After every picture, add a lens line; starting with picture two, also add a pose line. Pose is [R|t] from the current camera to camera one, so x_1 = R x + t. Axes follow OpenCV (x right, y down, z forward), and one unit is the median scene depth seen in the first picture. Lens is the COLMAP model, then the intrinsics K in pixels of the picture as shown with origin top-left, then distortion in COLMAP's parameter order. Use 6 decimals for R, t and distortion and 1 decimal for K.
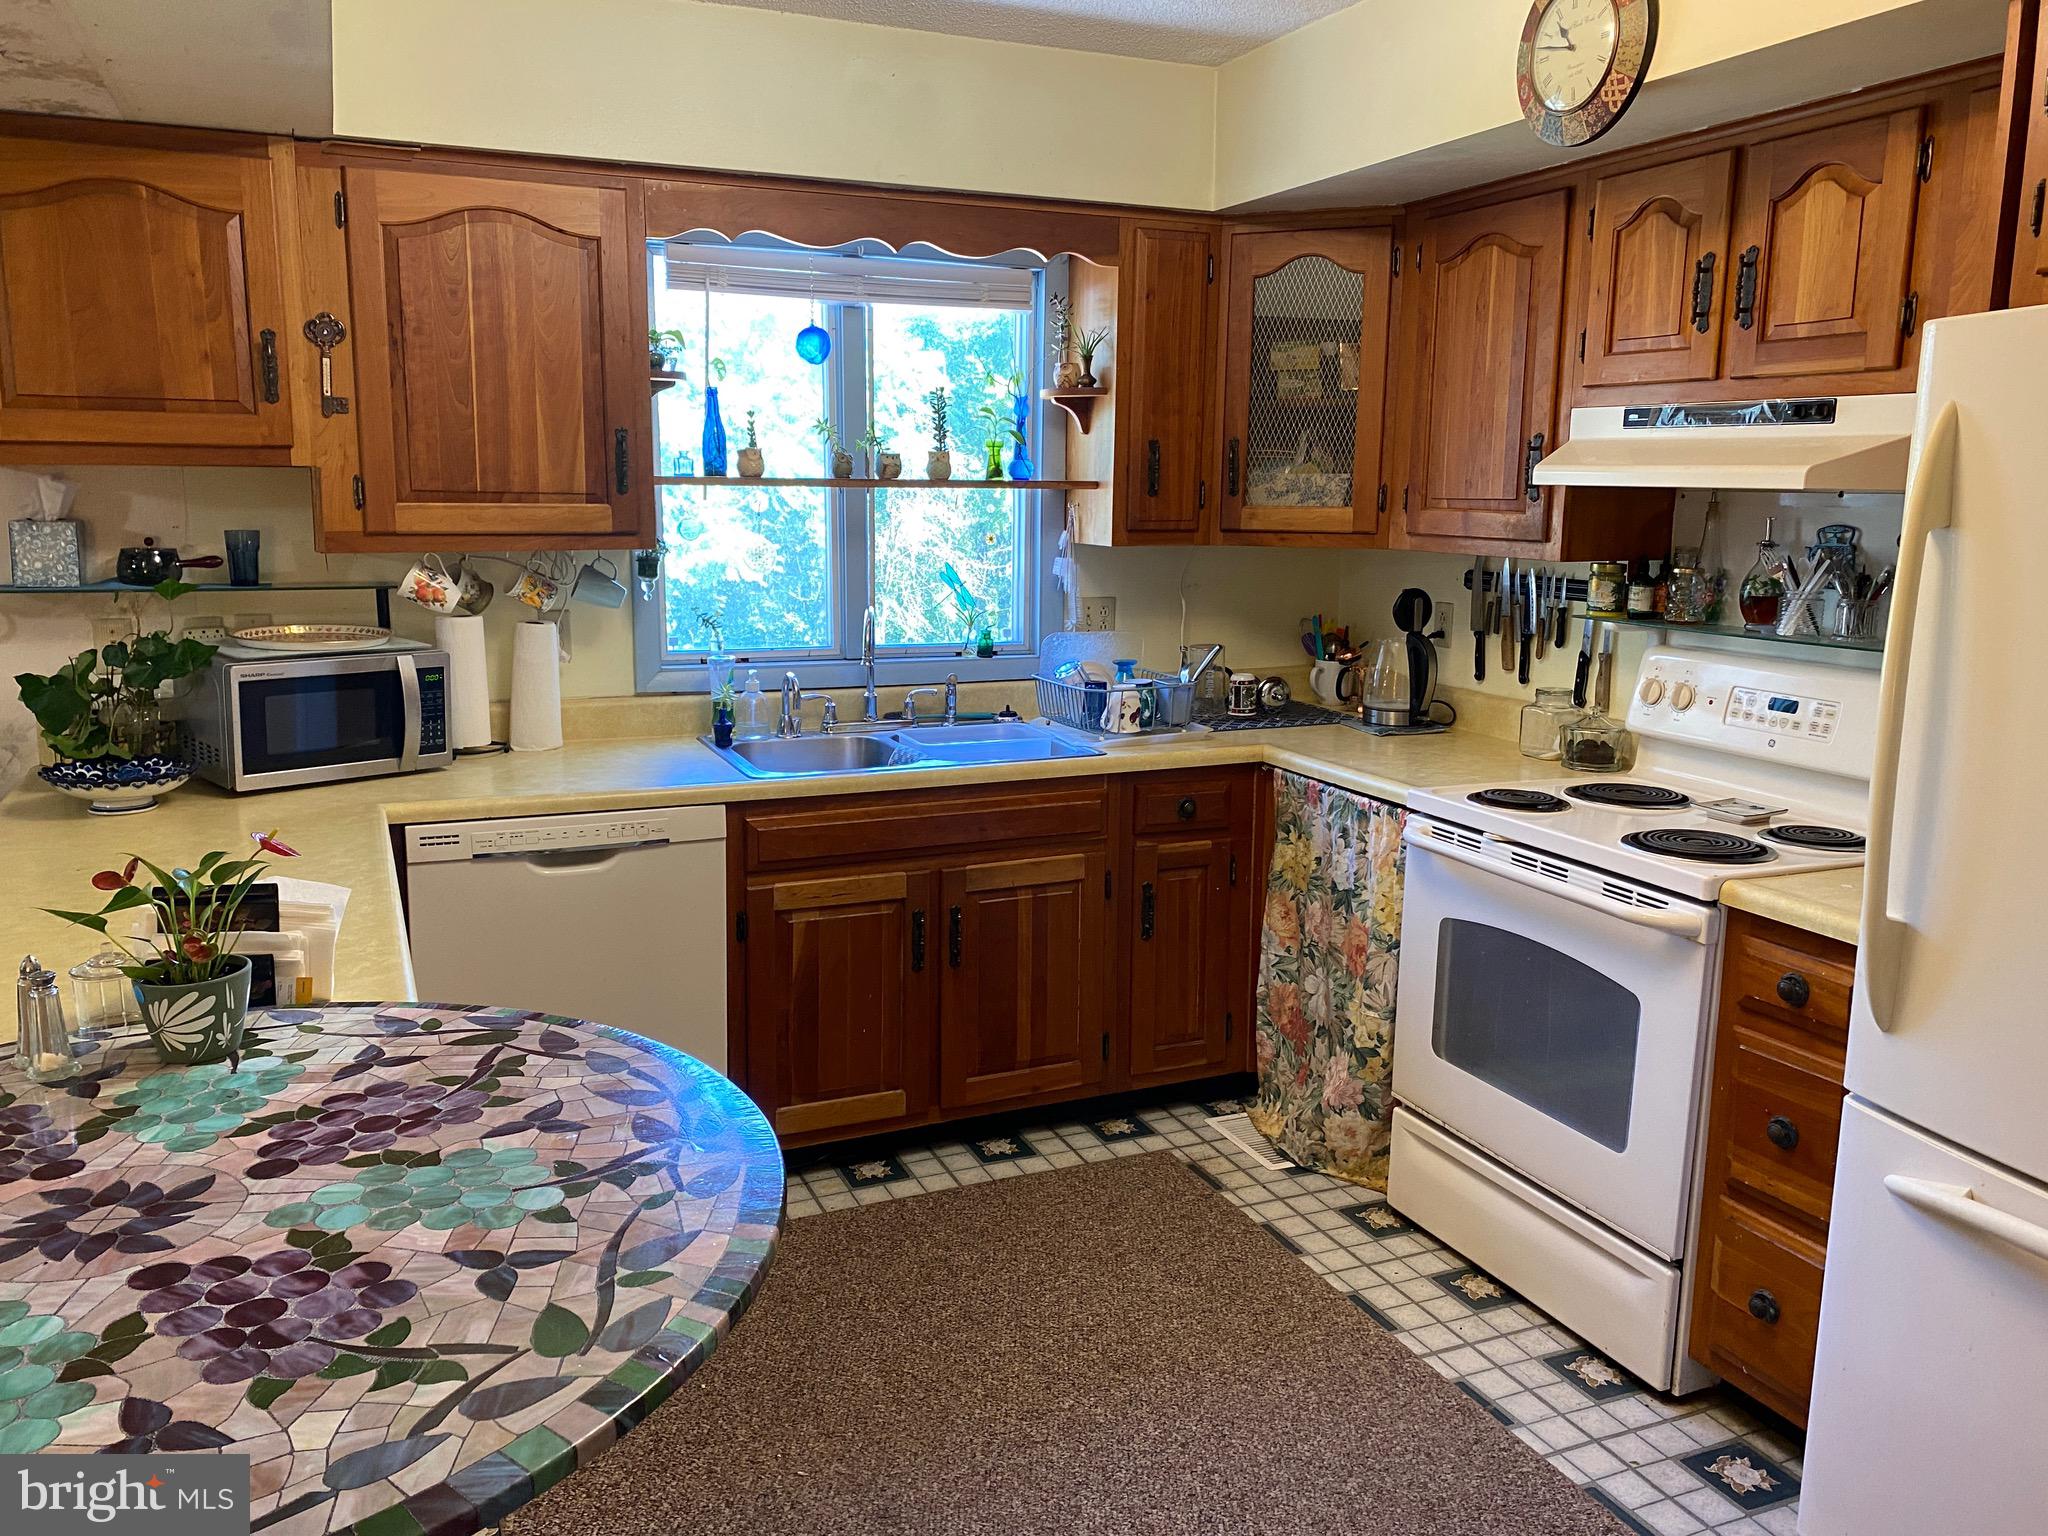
lens RADIAL K [[1567.4, 0, 1003.9], [0, 1567.4, 751.2], [0, 0, 1]] dist [0.053862, -0.064152]
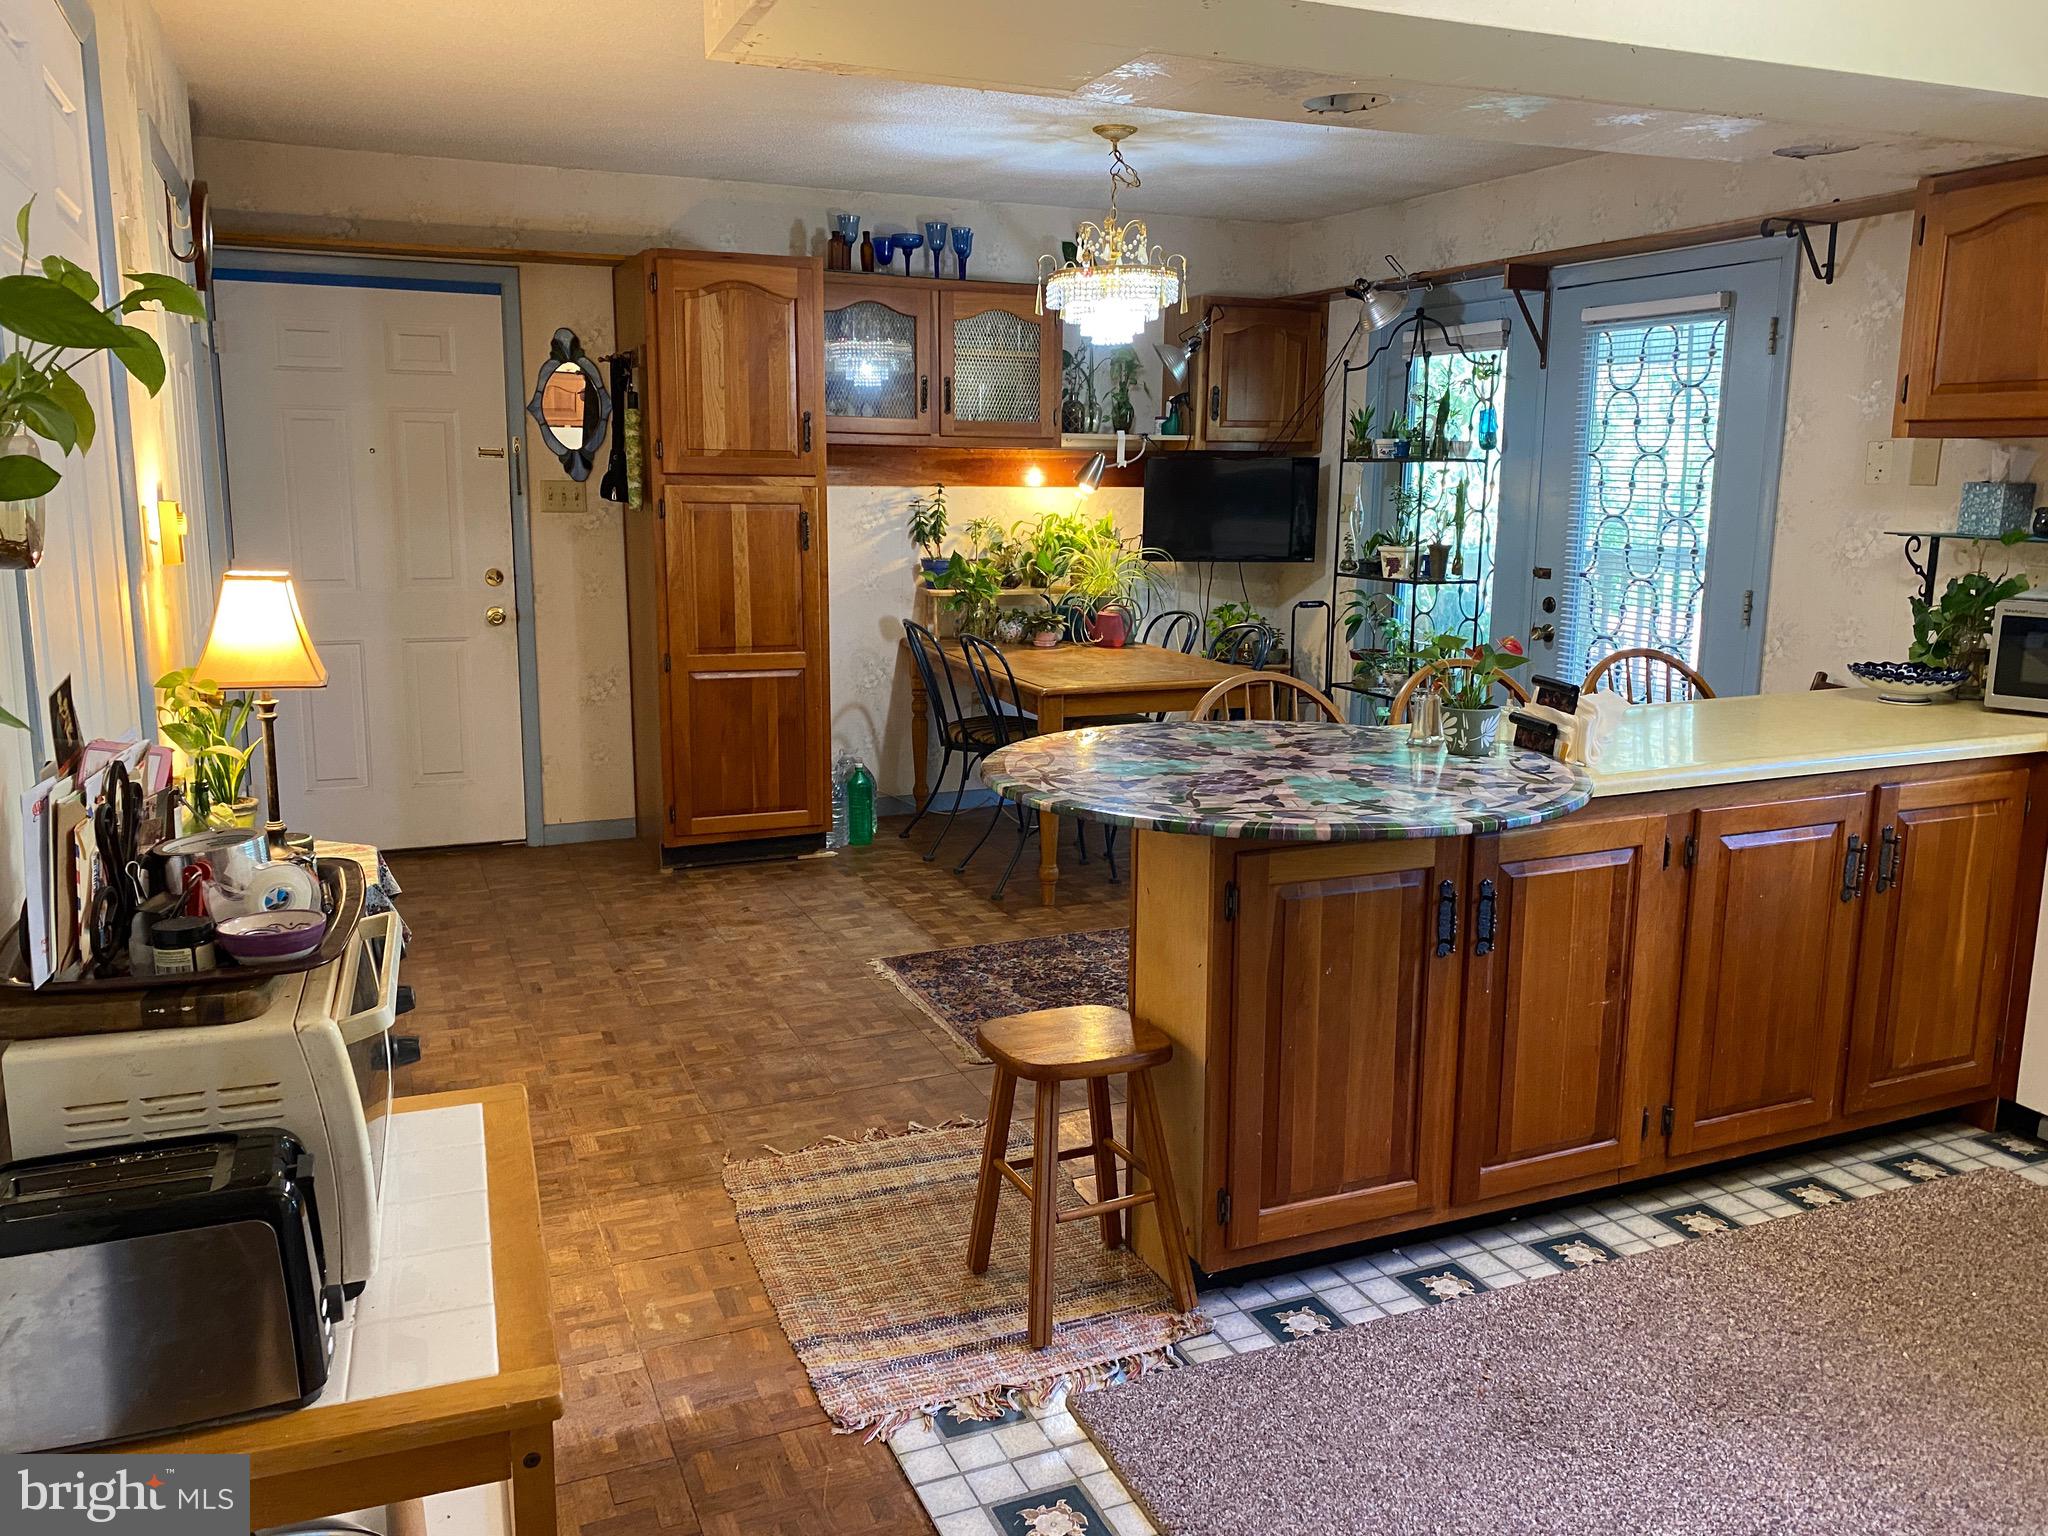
lens RADIAL K [[1567.4, 0, 1003.9], [0, 1567.4, 751.2], [0, 0, 1]] dist [0.053862, -0.064152]
pose [[-0.005490, 0.169834, -0.985457, 0.610417], [-0.176737, 0.969794, 0.168119, -0.010059], [0.984243, 0.175090, 0.024692, 0.209320]]
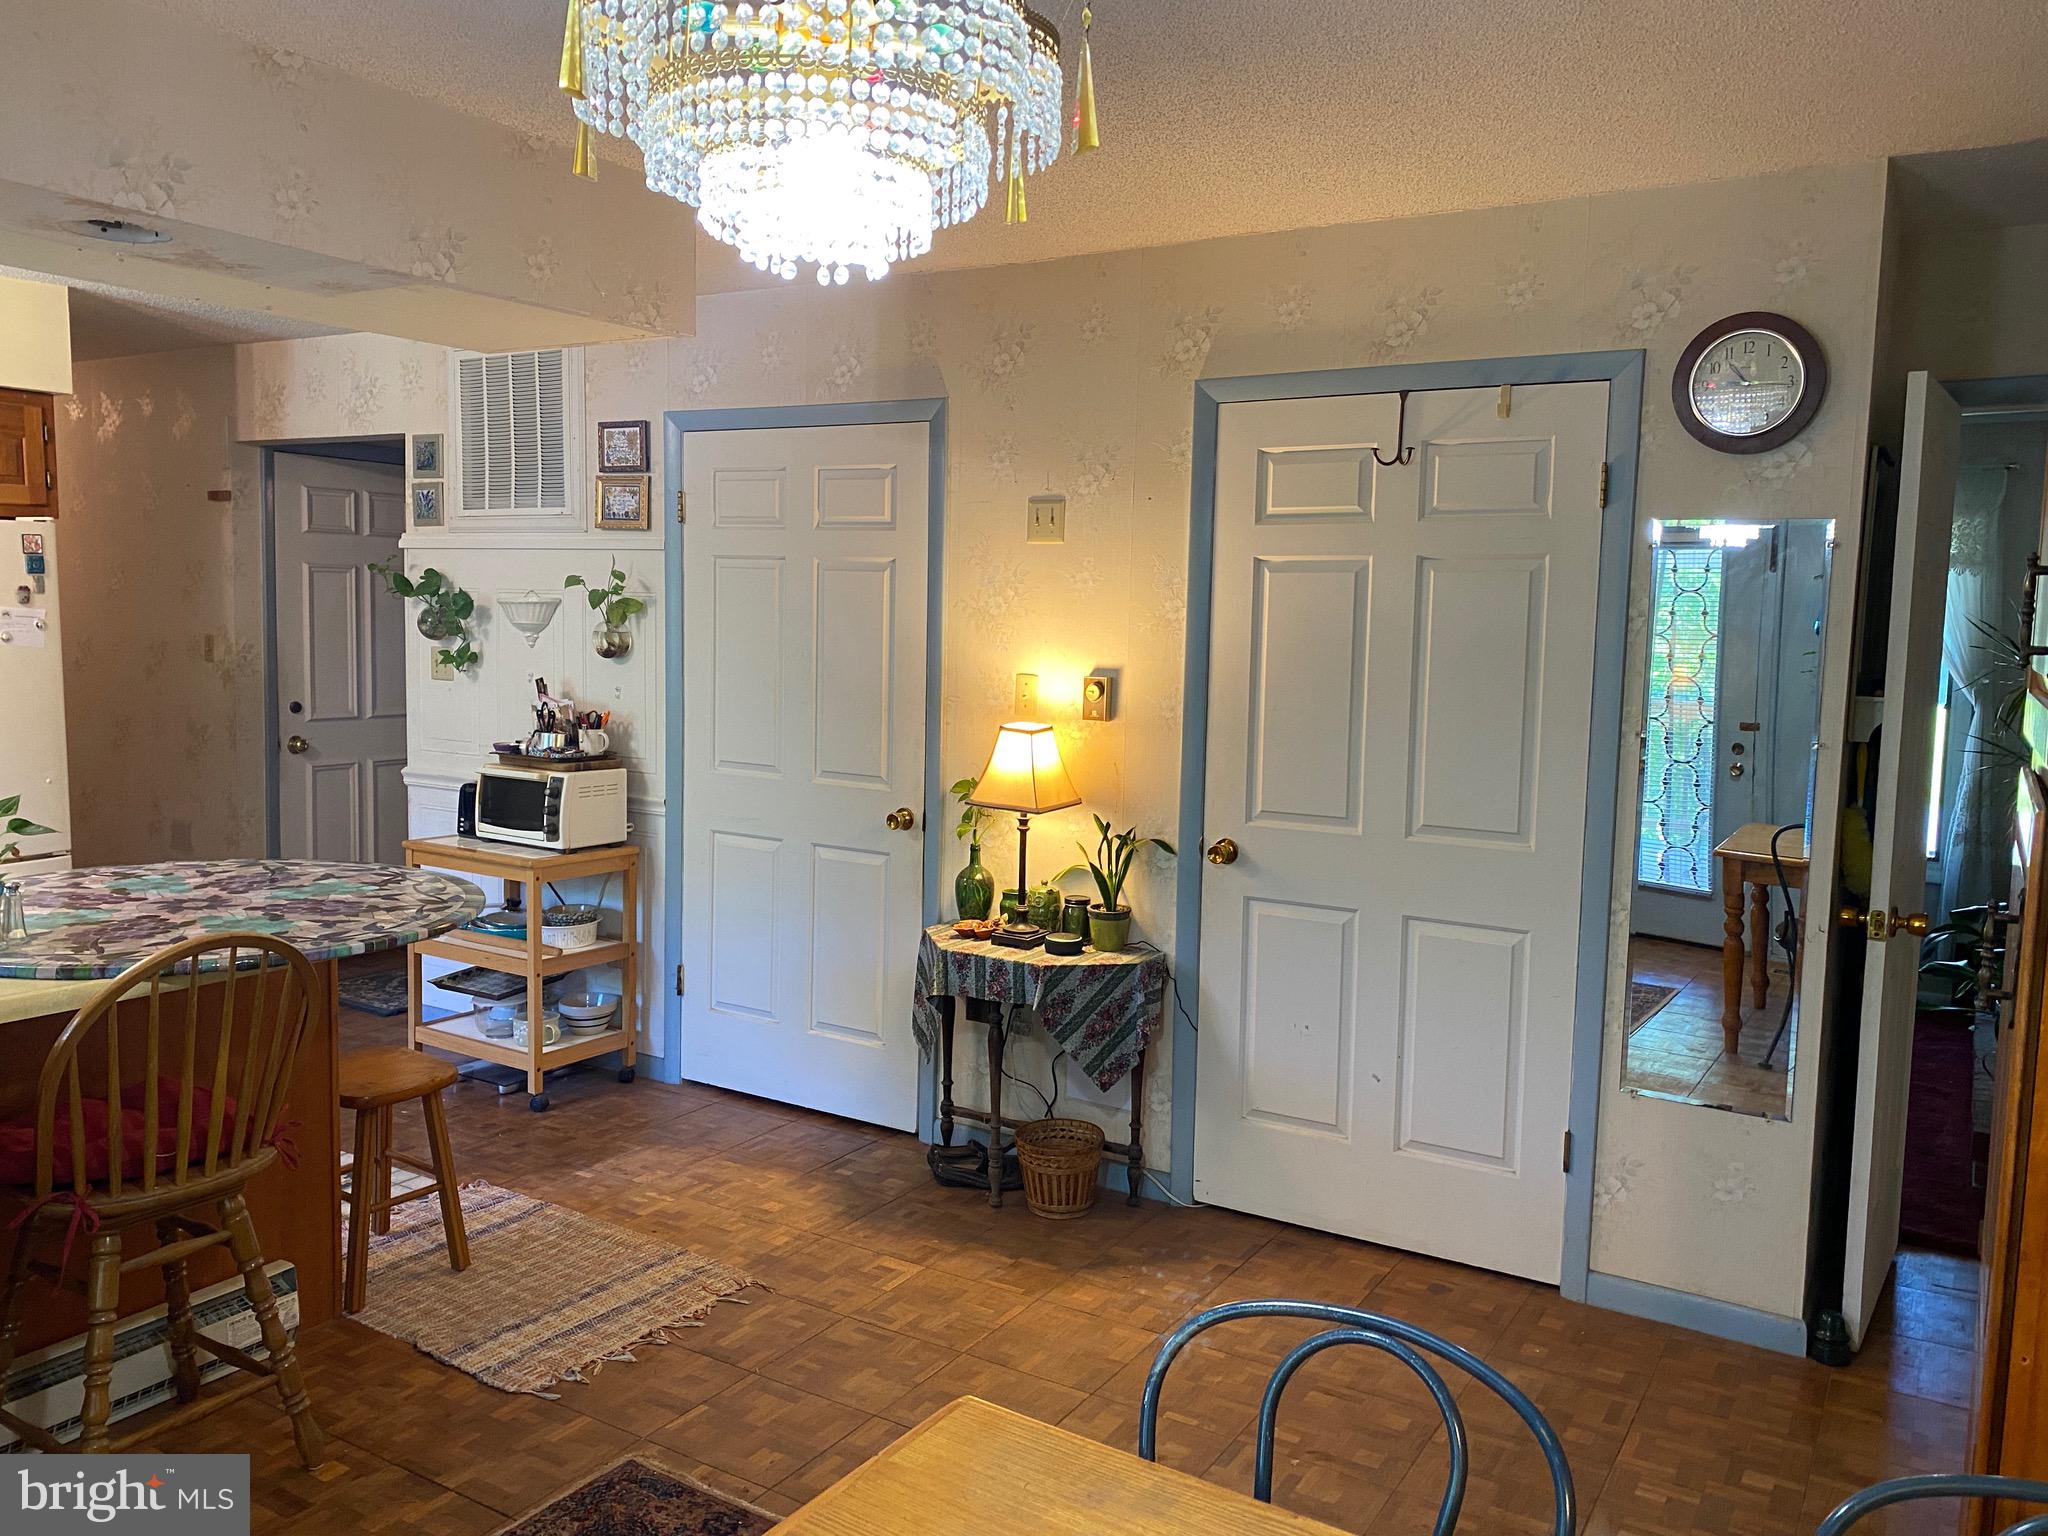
lens RADIAL K [[1567.4, 0, 1003.9], [0, 1567.4, 751.2], [0, 0, 1]] dist [0.053862, -0.064152]
pose [[-0.572907, -0.094479, 0.814157, -1.210177], [0.115596, 0.974091, 0.194382, -0.098550], [-0.811428, 0.205476, -0.547142, 0.477242]]
